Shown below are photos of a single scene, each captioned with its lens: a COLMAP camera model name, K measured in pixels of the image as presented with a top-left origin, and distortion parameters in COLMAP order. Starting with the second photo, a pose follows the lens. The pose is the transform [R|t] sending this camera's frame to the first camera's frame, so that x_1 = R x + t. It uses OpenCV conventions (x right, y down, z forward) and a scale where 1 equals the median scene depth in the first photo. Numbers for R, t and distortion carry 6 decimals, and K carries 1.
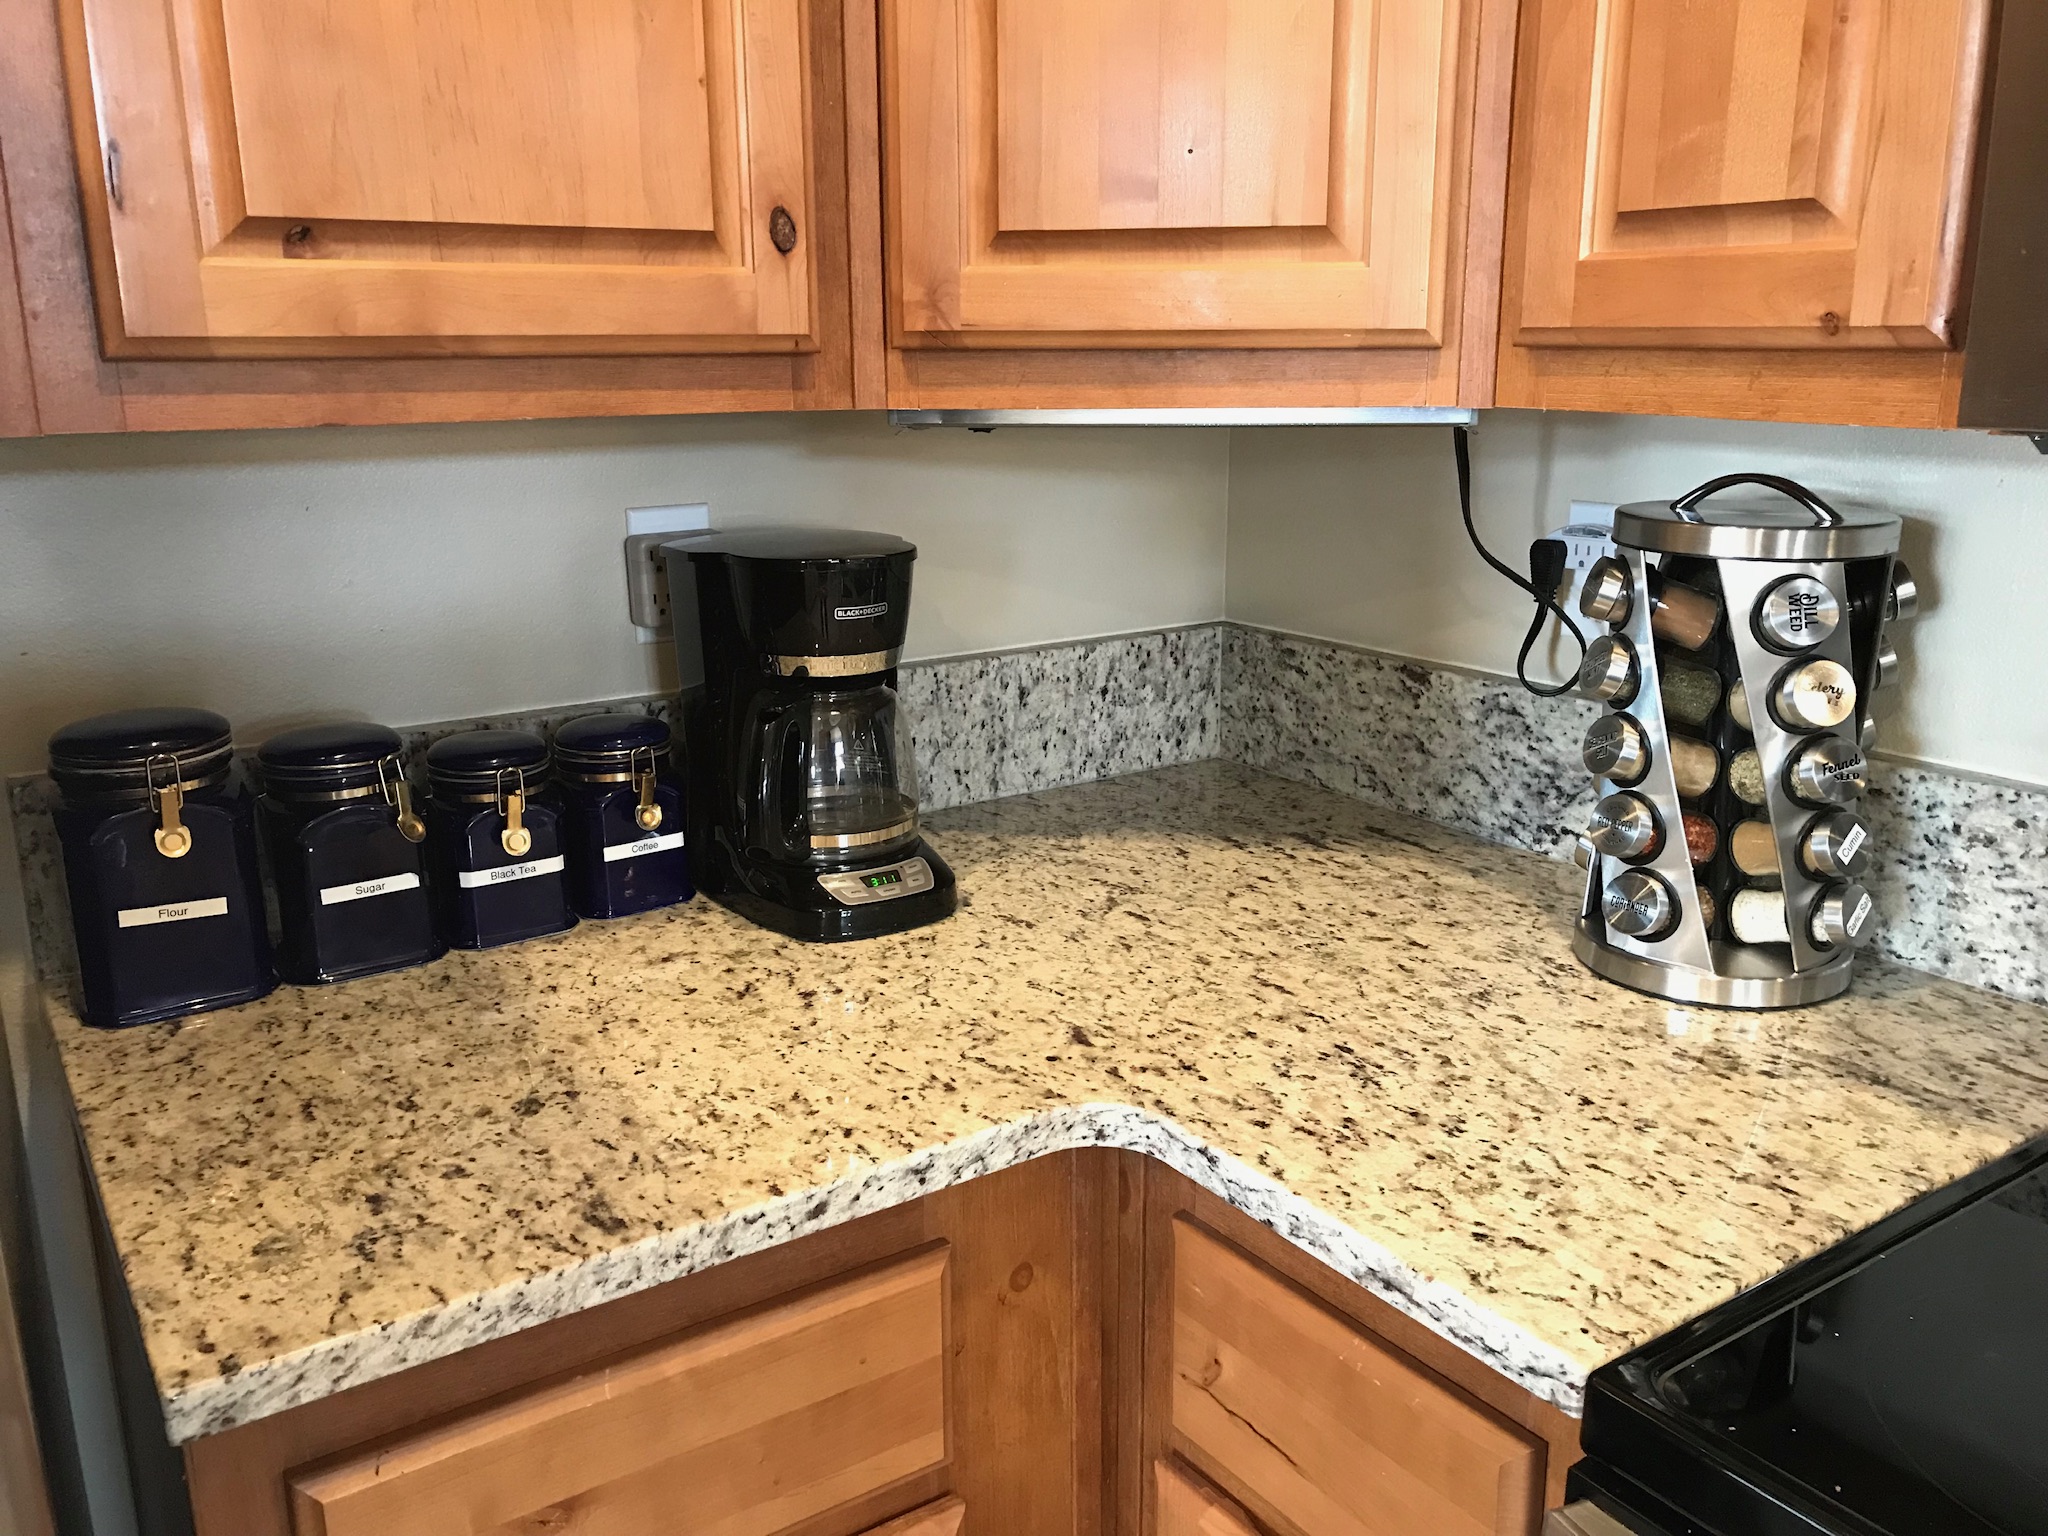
lens RADIAL K [[1656.6, 0, 1024.0], [0, 1656.6, 768.0], [0, 0, 1]] dist [-0.010873, -0.010865]
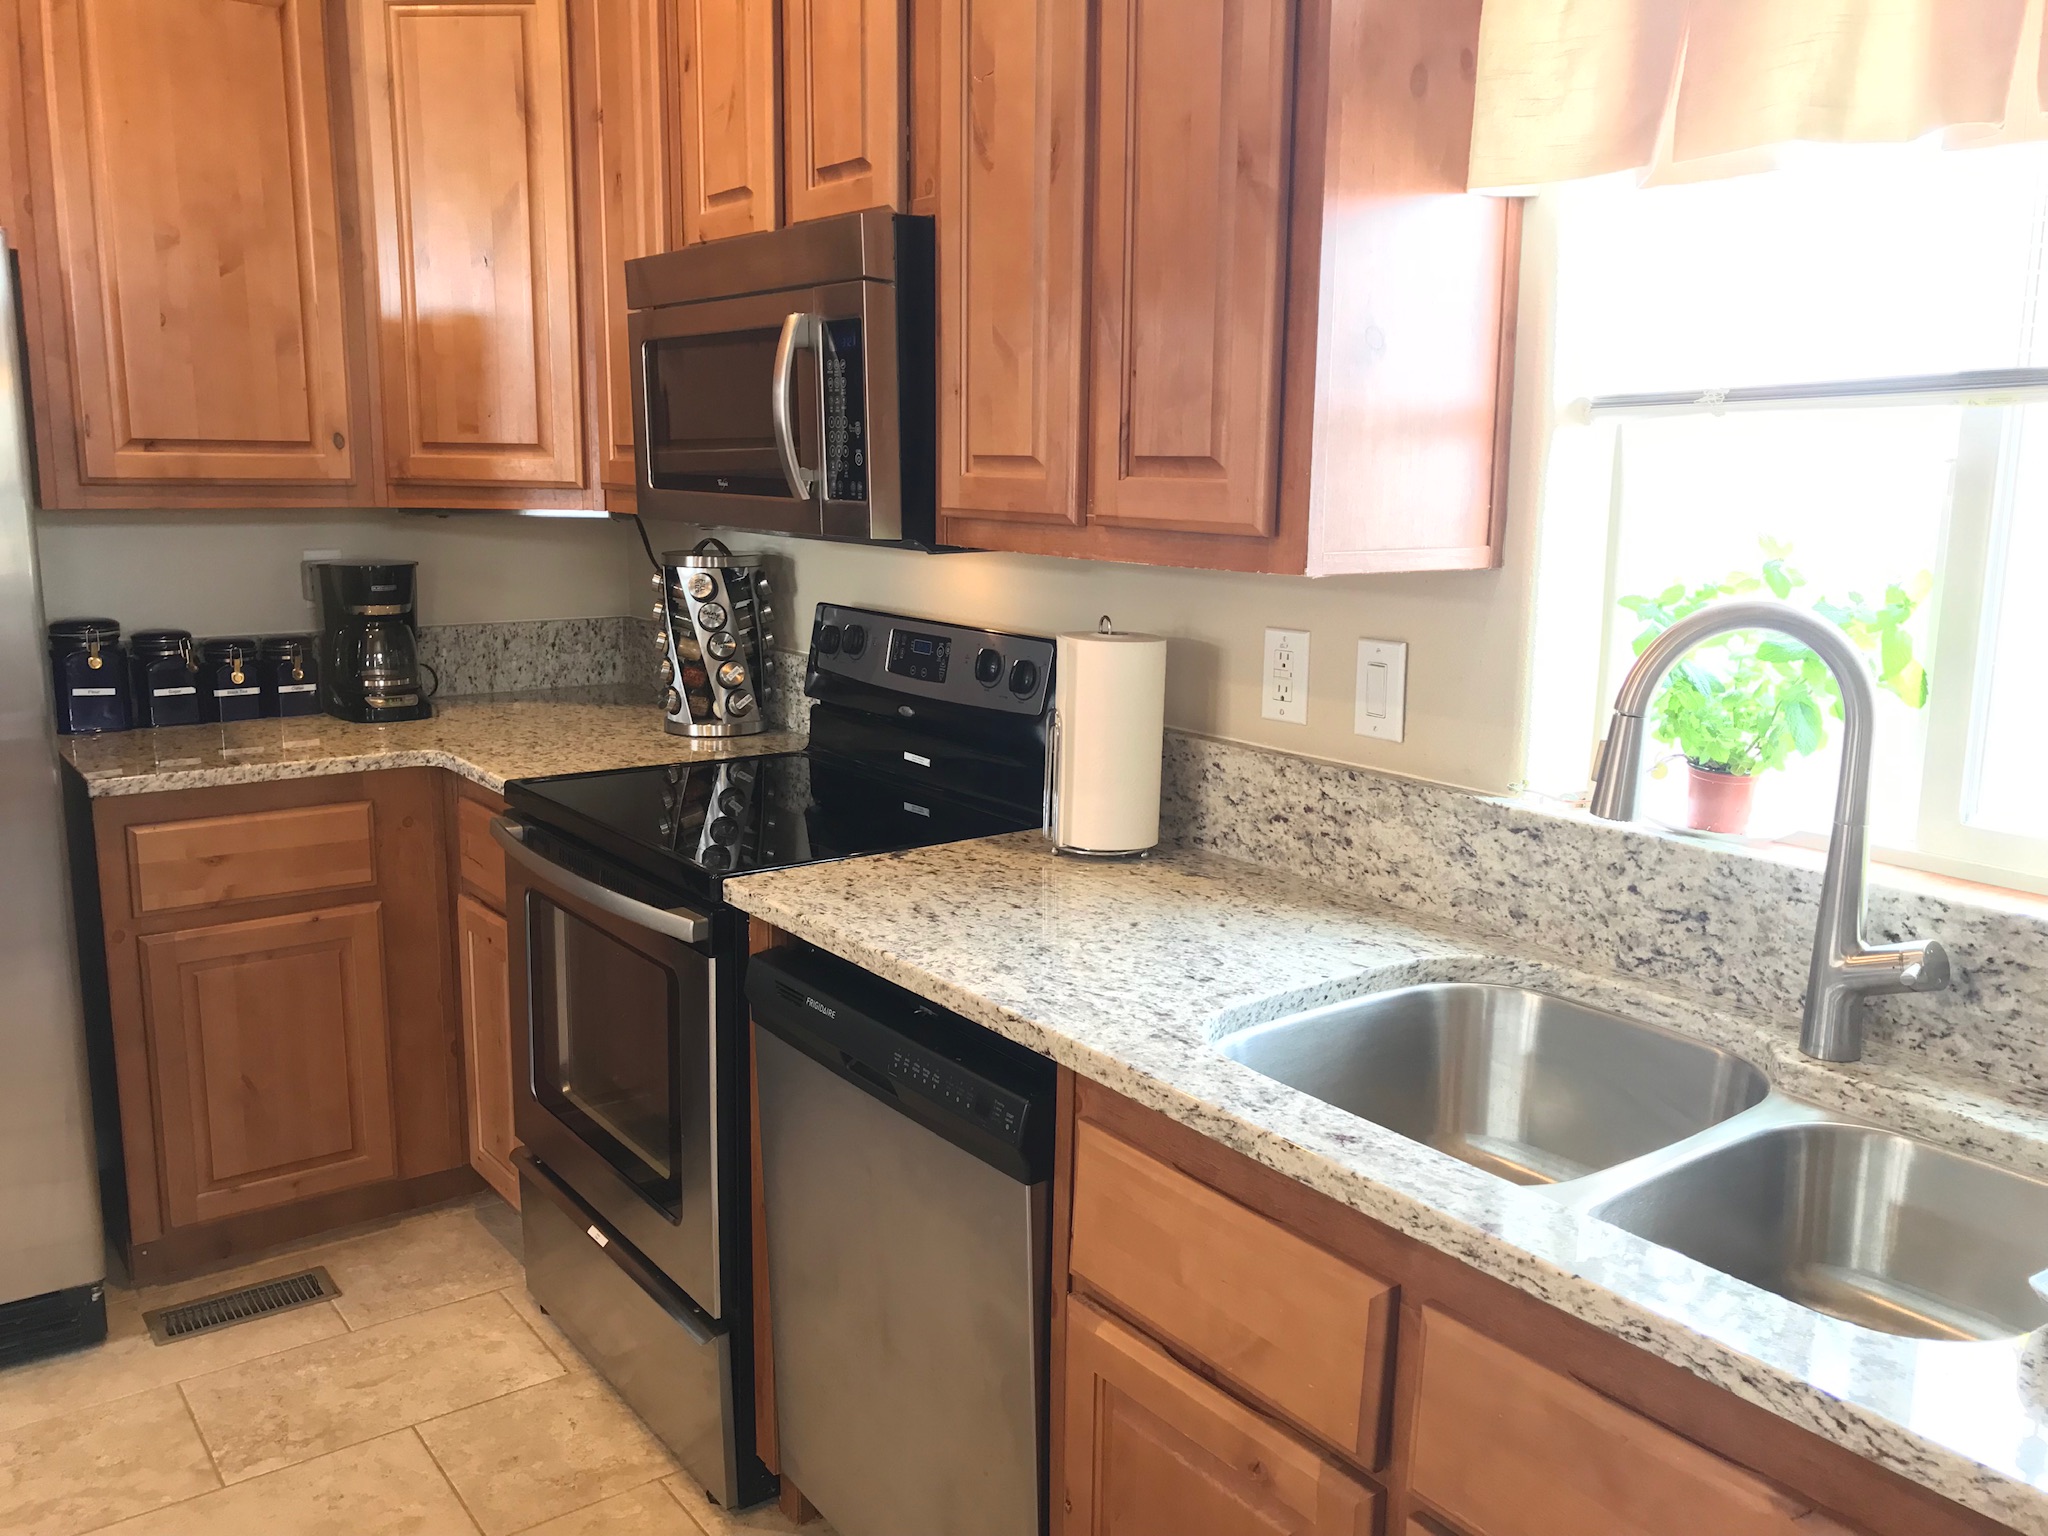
lens RADIAL K [[1639.8, 0, 1024.0], [0, 1639.8, 768.0], [0, 0, 1]] dist [-0.006876, 0.004109]
pose [[0.998705, 0.012110, 0.049422, 0.796256], [-0.008890, 0.997855, -0.064858, 0.348862], [-0.050101, 0.064335, 0.996670, -1.584230]]
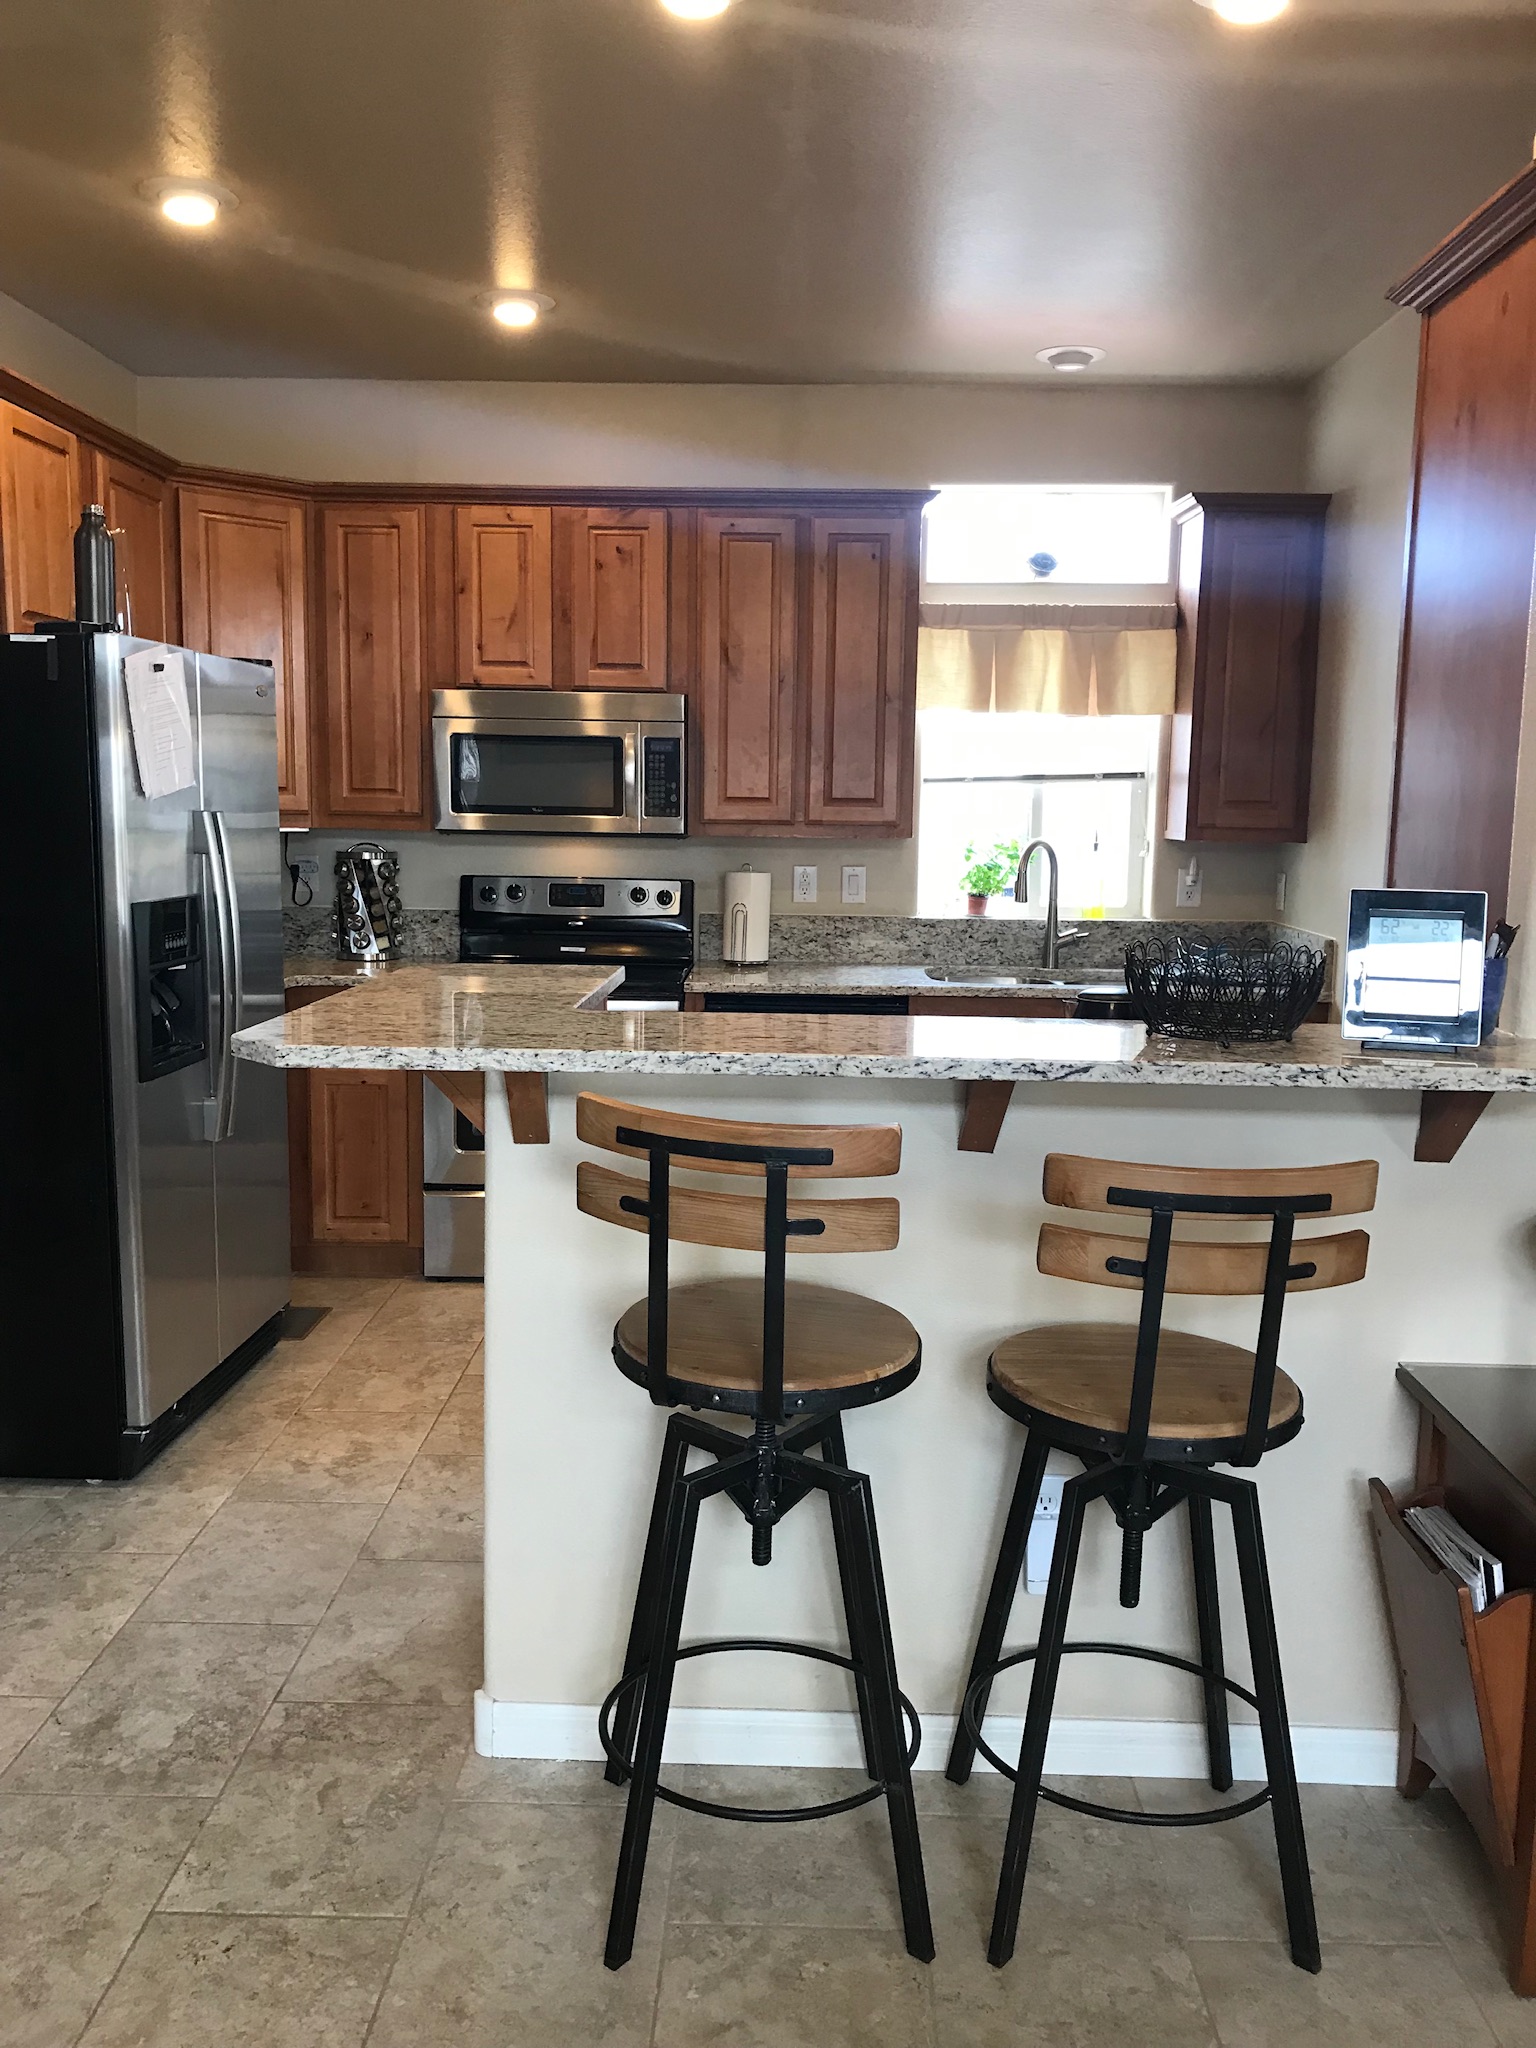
lens RADIAL K [[1639.8, 0, 768.0], [0, 1639.8, 1024.0], [0, 0, 1]] dist [-0.006876, 0.004109]
pose [[0.580884, -0.091446, 0.808833, -2.463022], [0.186173, 0.982256, -0.022653, 0.581720], [-0.792409, 0.163742, 0.587602, -2.290778]]
